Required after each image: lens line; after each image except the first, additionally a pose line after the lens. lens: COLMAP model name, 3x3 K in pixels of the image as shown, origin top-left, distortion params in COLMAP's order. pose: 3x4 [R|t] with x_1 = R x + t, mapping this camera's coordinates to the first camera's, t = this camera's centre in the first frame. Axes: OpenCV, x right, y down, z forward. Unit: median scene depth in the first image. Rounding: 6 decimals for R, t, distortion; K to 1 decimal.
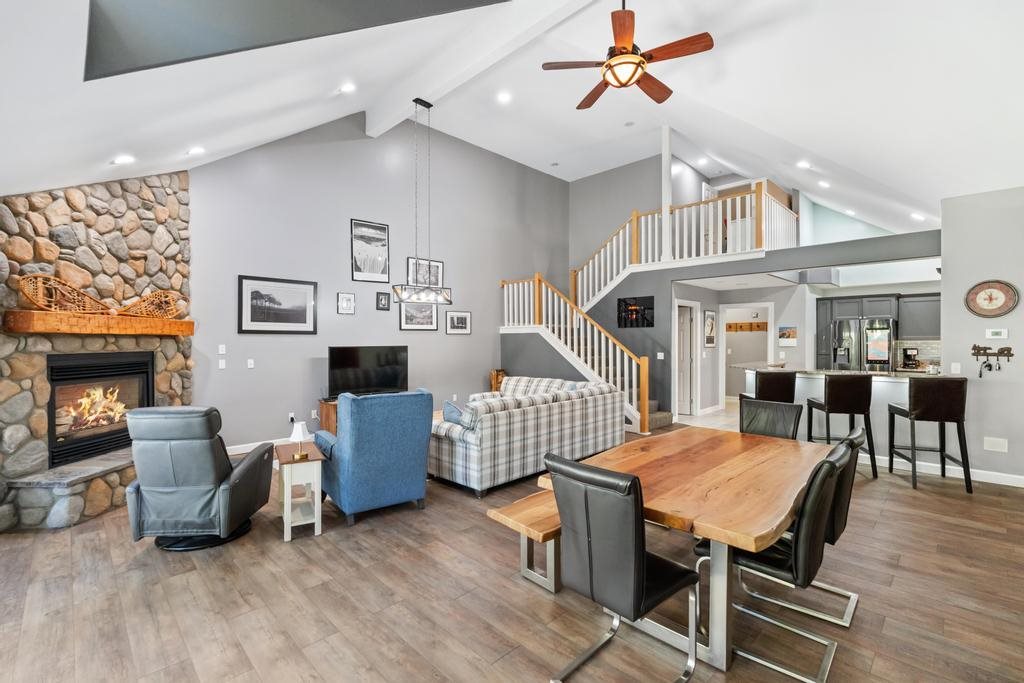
lens RADIAL K [[455.1, 0, 506.7], [0, 455.1, 348.6], [0, 0, 1]] dist [-0.001382, 0.000010]
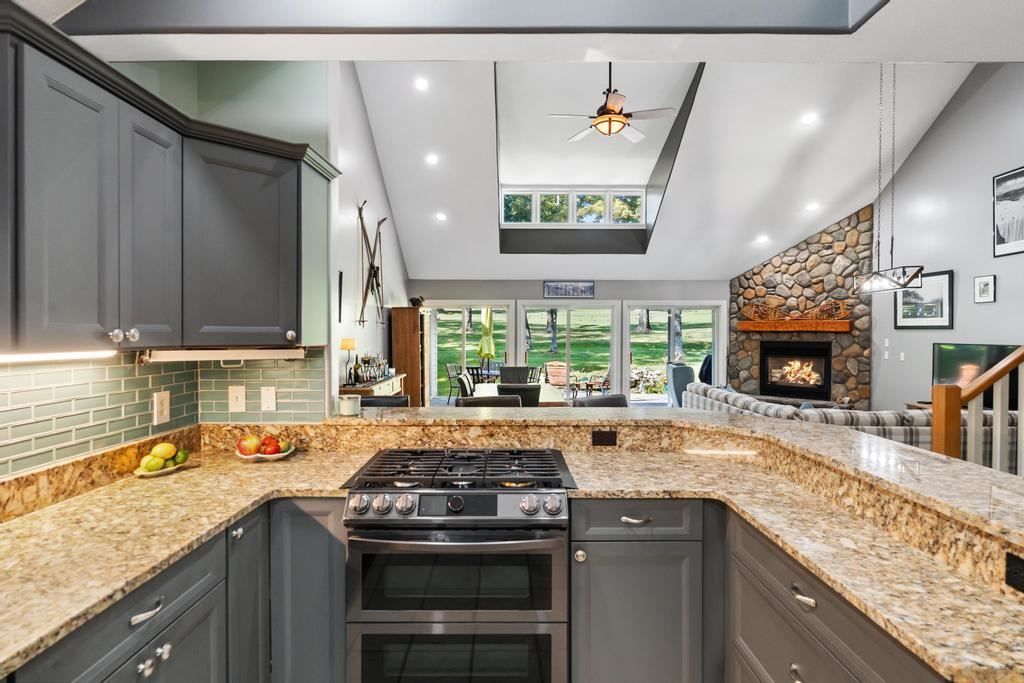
lens RADIAL K [[521.8, 0, 511.6], [0, 521.8, 351.5], [0, 0, 1]] dist [-0.001428, -0.000387]
pose [[-0.706714, 0.025501, -0.707040, 1.113073], [-0.017232, 0.998433, 0.053235, -0.033547], [0.707290, 0.049805, -0.705167, 1.379896]]
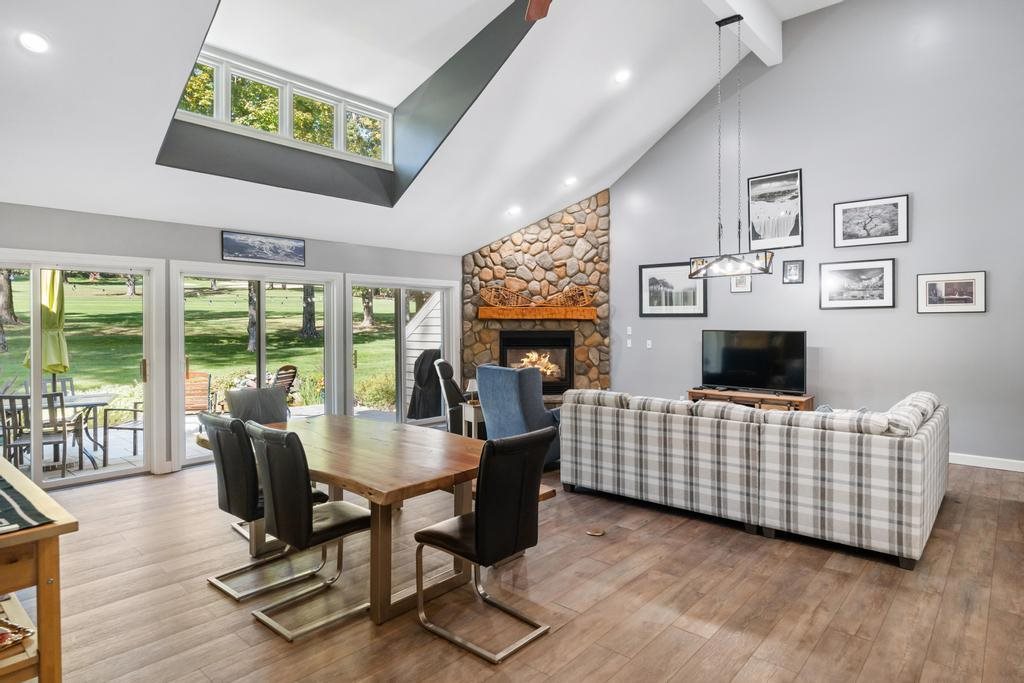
lens RADIAL K [[572.8, 0, 512.0], [0, 572.8, 341.5], [0, 0, 1]] dist [0.002229, -0.001574]
pose [[0.064986, 0.033816, -0.997313, 0.903271], [-0.019967, 0.999270, 0.032581, -0.013551], [0.997686, 0.017796, 0.065614, 0.654677]]
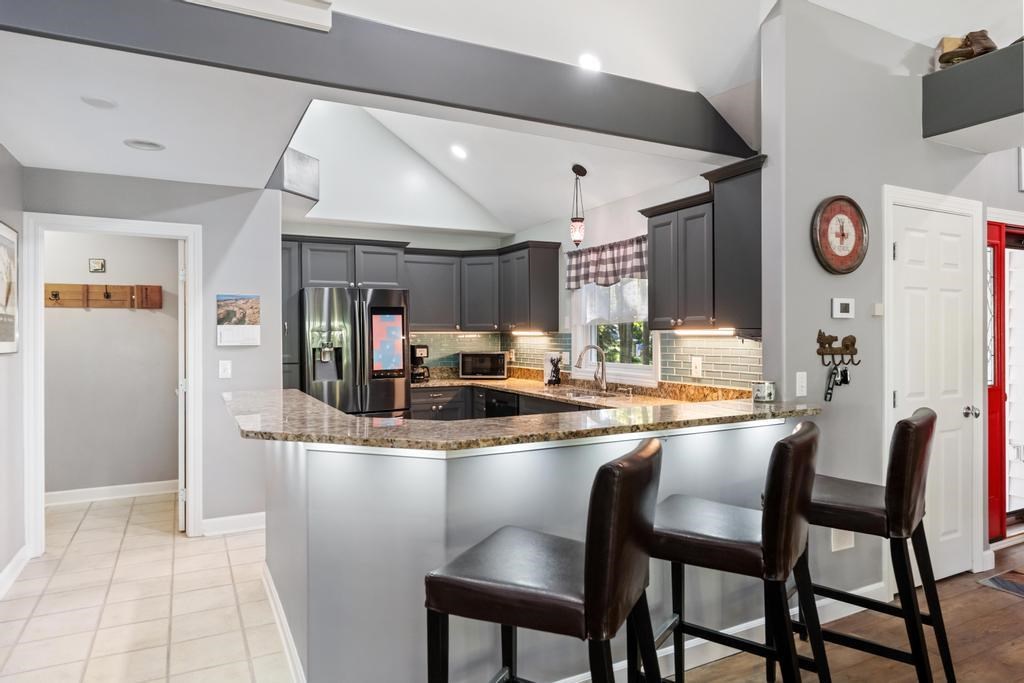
lens RADIAL K [[637.6, 0, 514.5], [0, 637.6, 334.2], [0, 0, 1]] dist [-0.002188, -0.000704]
pose [[0.299313, 0.001604, 0.954154, 0.279641], [0.025112, 0.999639, -0.009558, -0.006387], [-0.953824, 0.026821, 0.299165, 0.977143]]
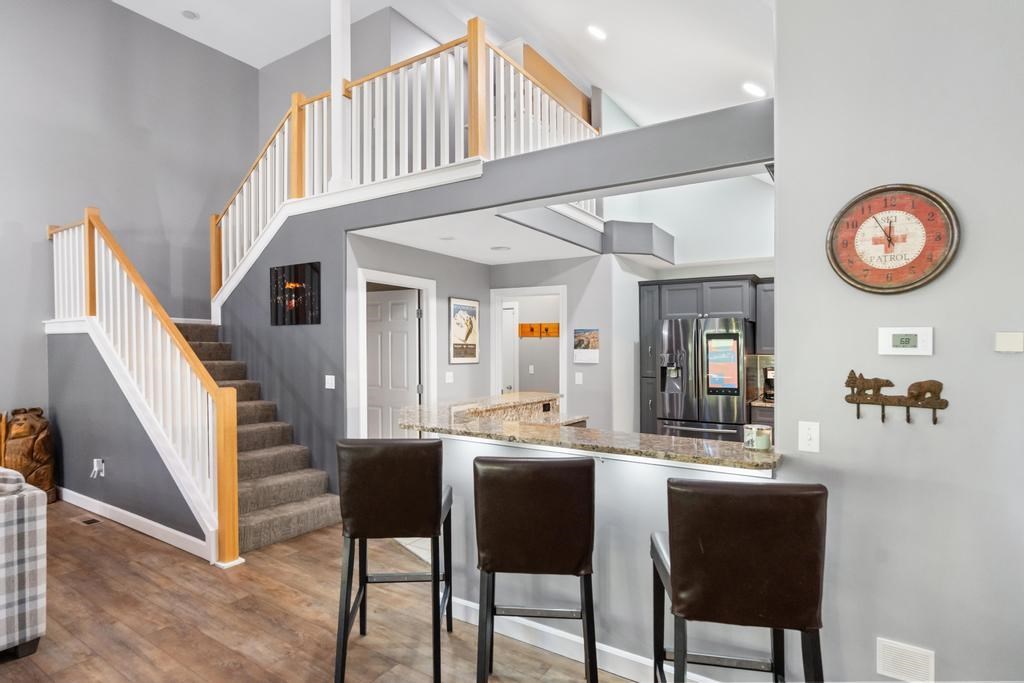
lens RADIAL K [[537.5, 0, 507.4], [0, 537.5, 348.5], [0, 0, 1]] dist [-0.001655, -0.000549]
pose [[0.978928, 0.009540, 0.203981, 0.605455], [-0.005573, 0.999784, -0.020012, -0.014972], [-0.204128, 0.018453, 0.978770, 0.573338]]
